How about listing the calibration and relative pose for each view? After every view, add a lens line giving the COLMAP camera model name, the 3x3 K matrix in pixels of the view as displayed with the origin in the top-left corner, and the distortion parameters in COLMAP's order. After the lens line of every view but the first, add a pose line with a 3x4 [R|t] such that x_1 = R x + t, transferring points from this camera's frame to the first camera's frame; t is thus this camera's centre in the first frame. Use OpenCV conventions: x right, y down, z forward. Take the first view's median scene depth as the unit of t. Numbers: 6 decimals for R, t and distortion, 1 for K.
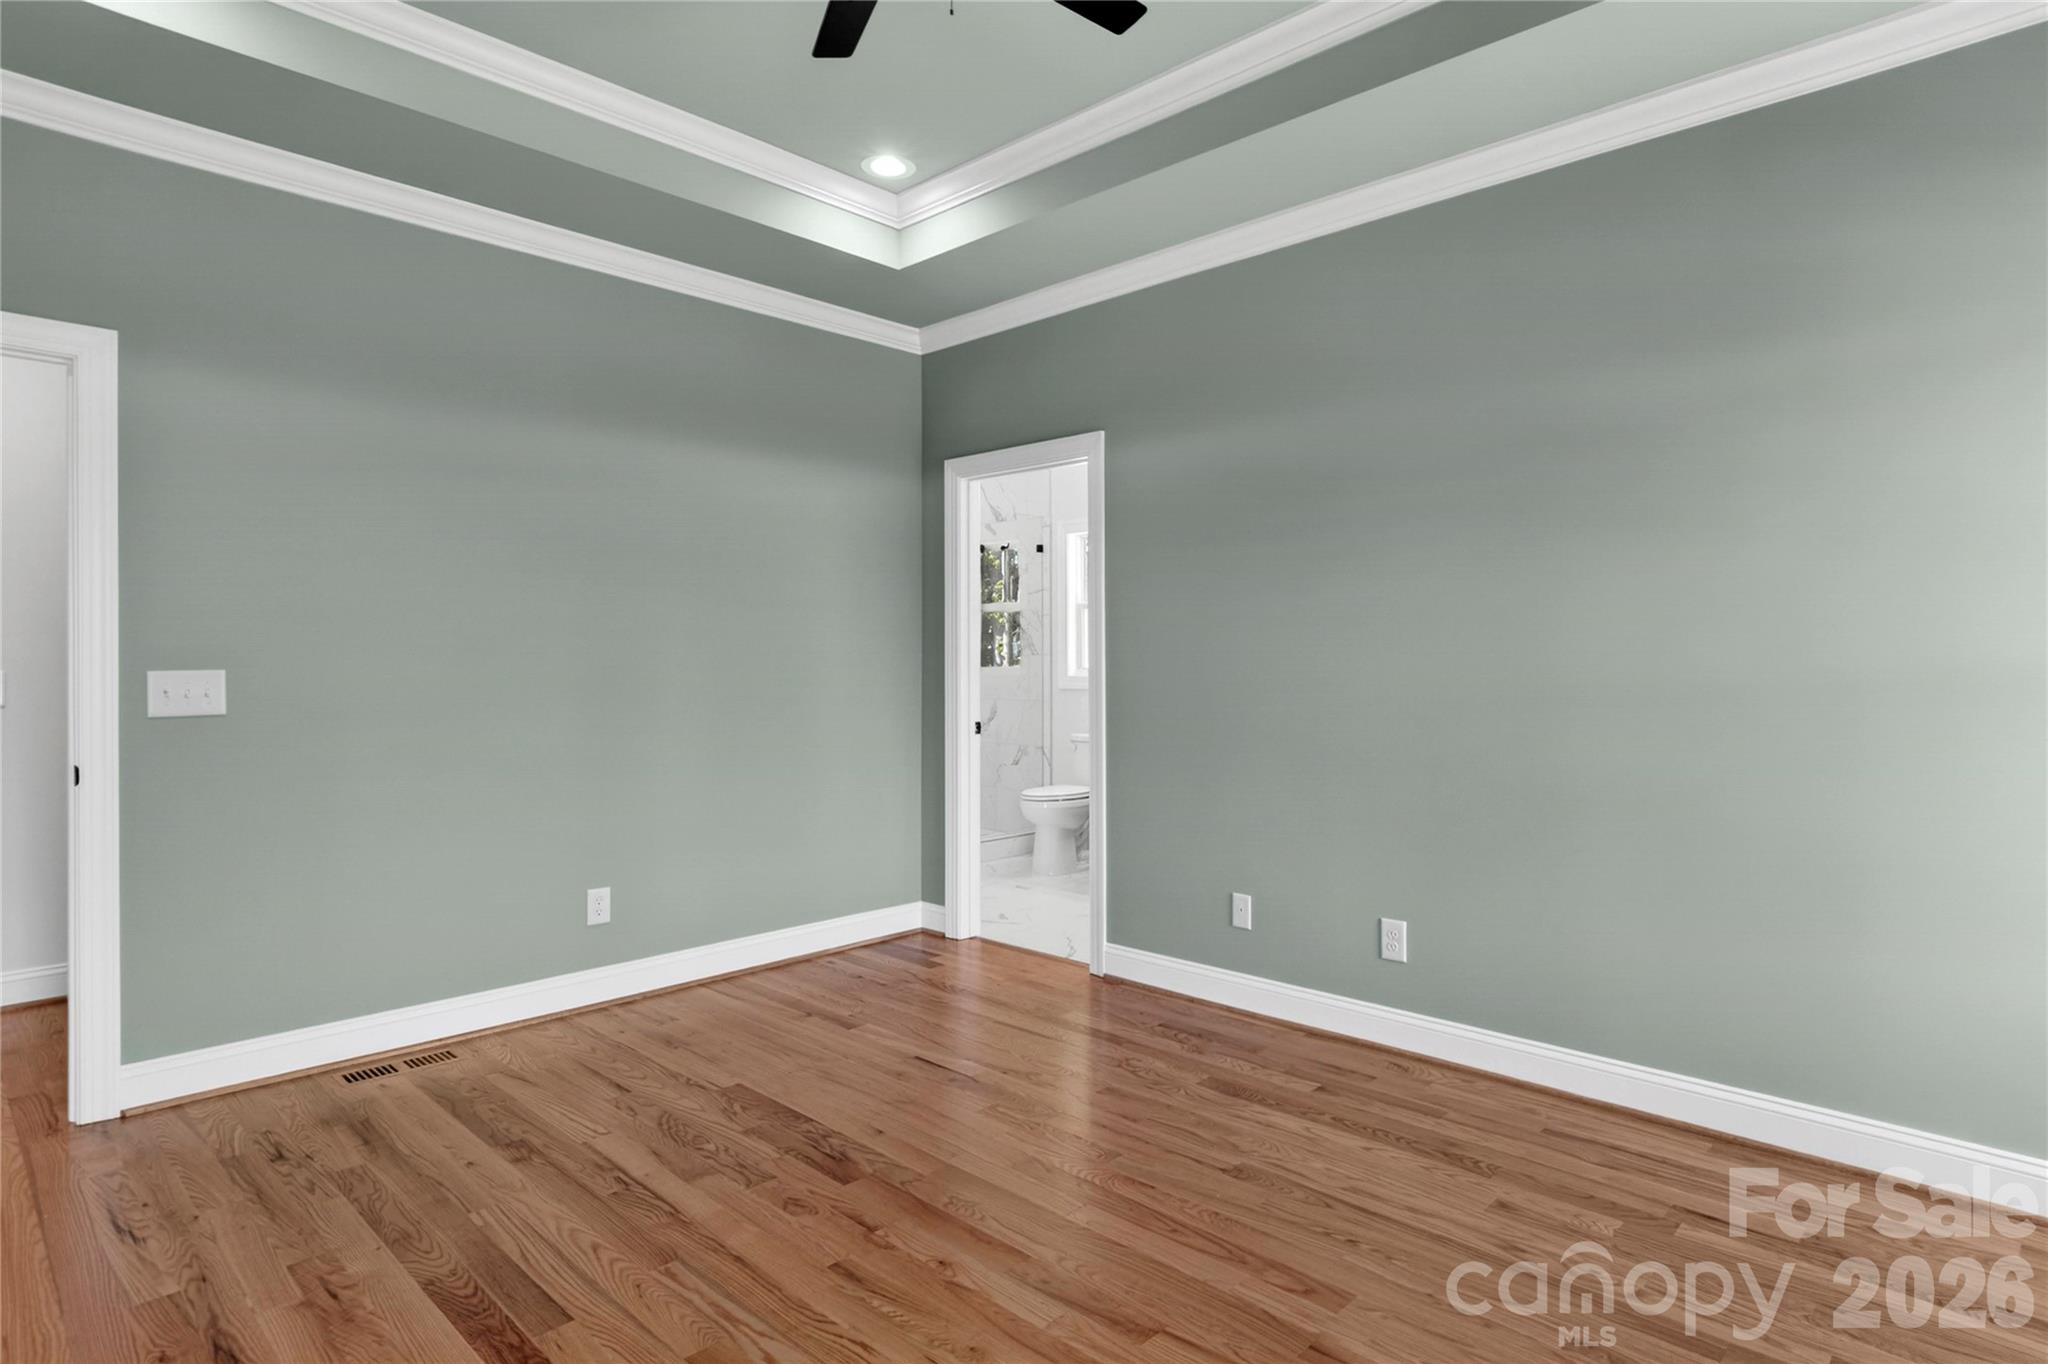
lens RADIAL K [[1038.9, 0, 1027.2], [0, 1038.9, 670.3], [0, 0, 1]] dist [0.001121, 0.000053]
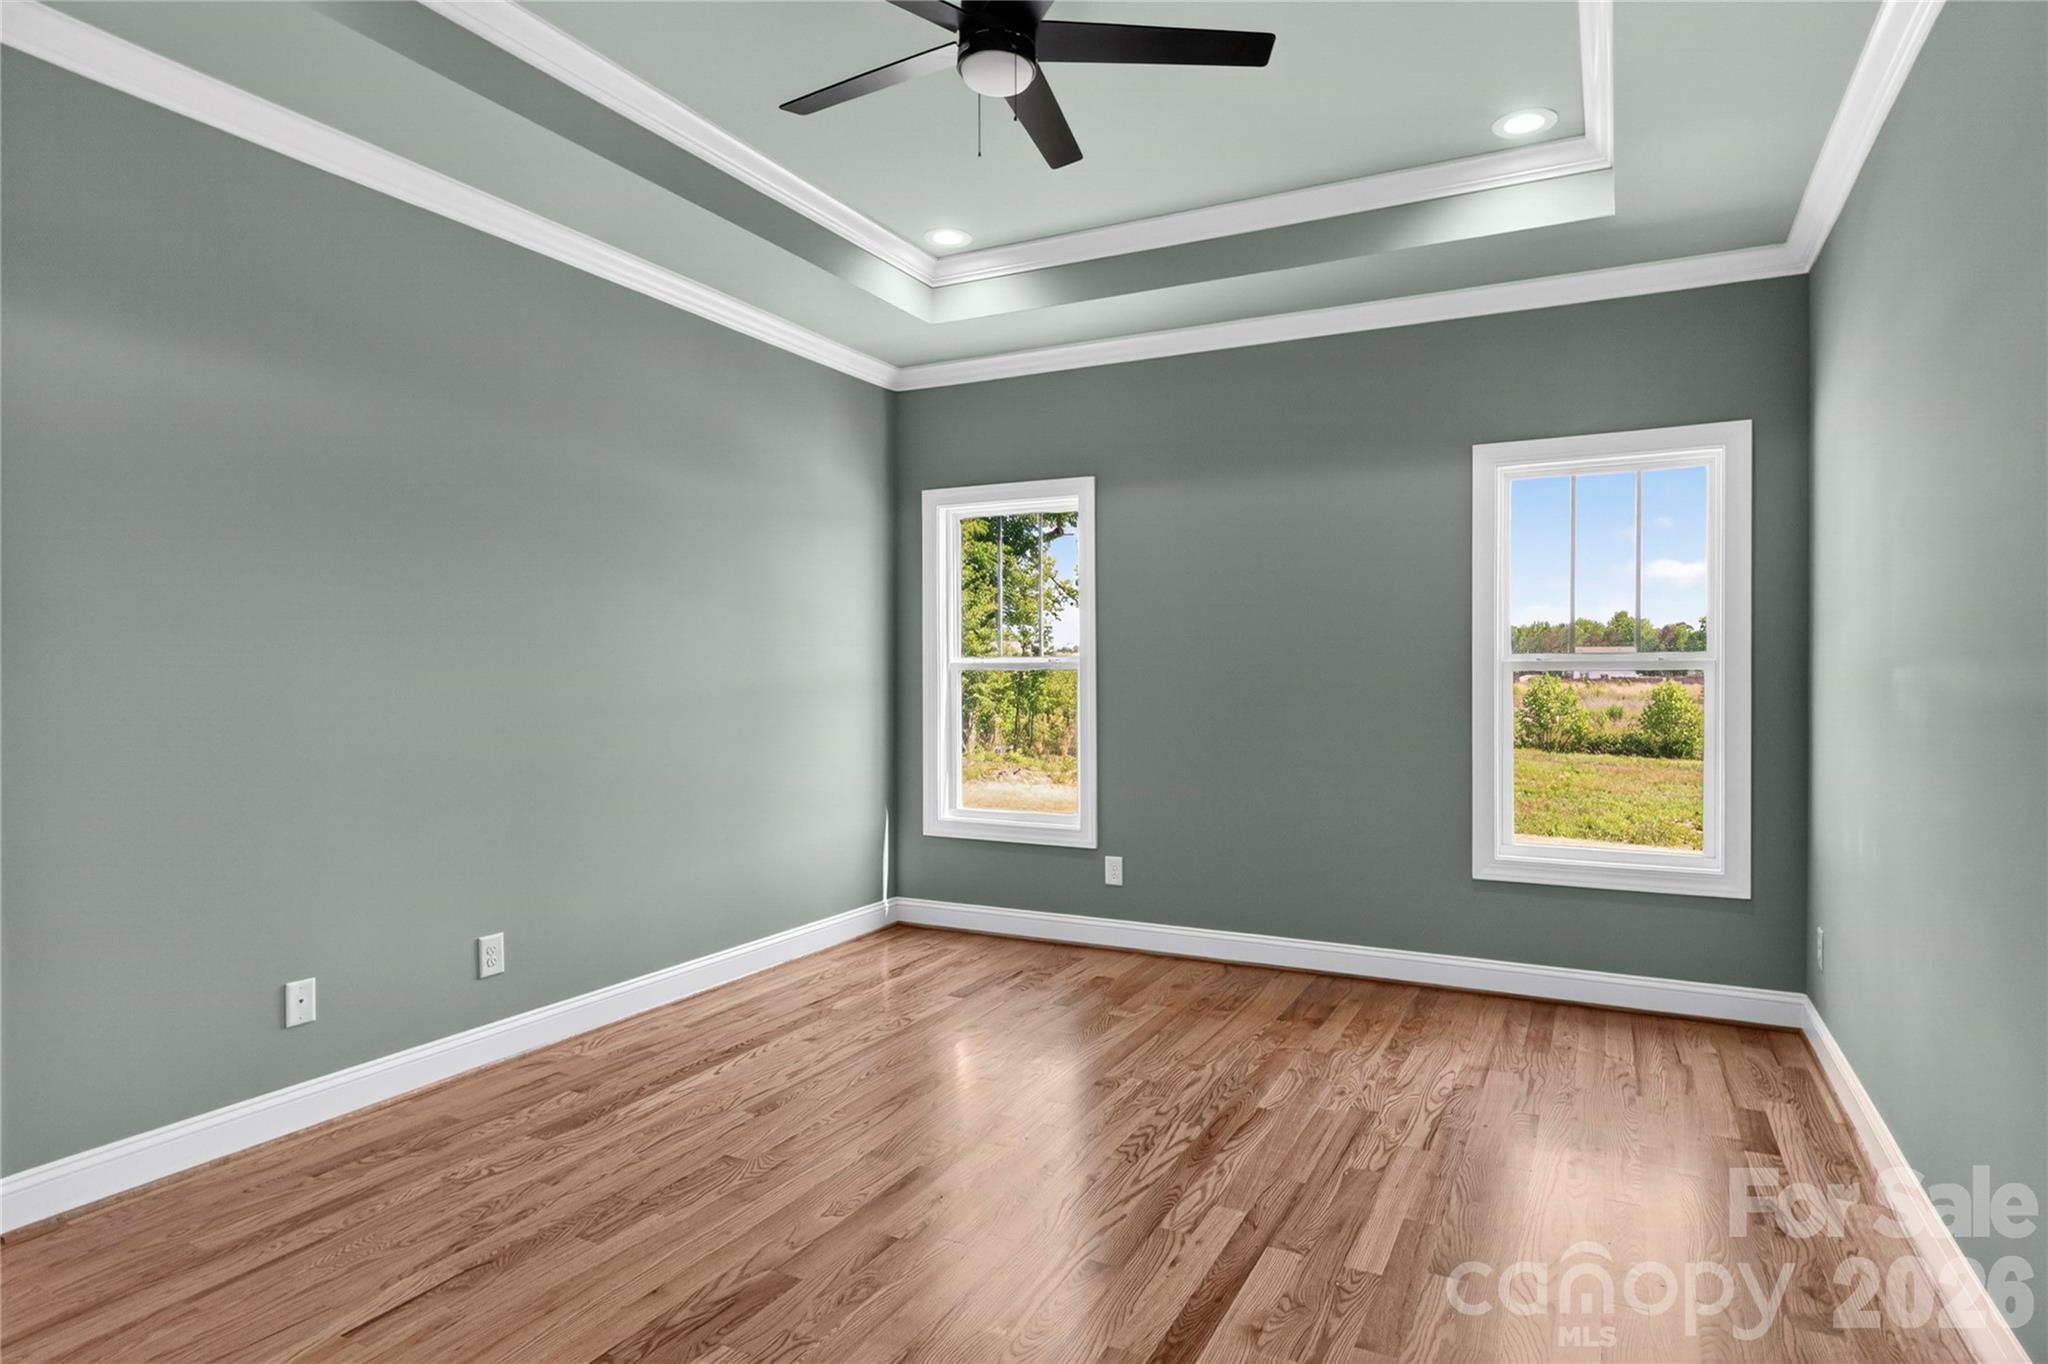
lens RADIAL K [[1130.0, 0, 1032.2], [0, 1130.0, 679.3], [0, 0, 1]] dist [0.009337, -0.003706]
pose [[-0.259997, -0.002792, 0.965605, -0.937865], [0.011414, 0.999917, 0.005965, -0.008095], [-0.965542, 0.012573, -0.259944, 0.868132]]
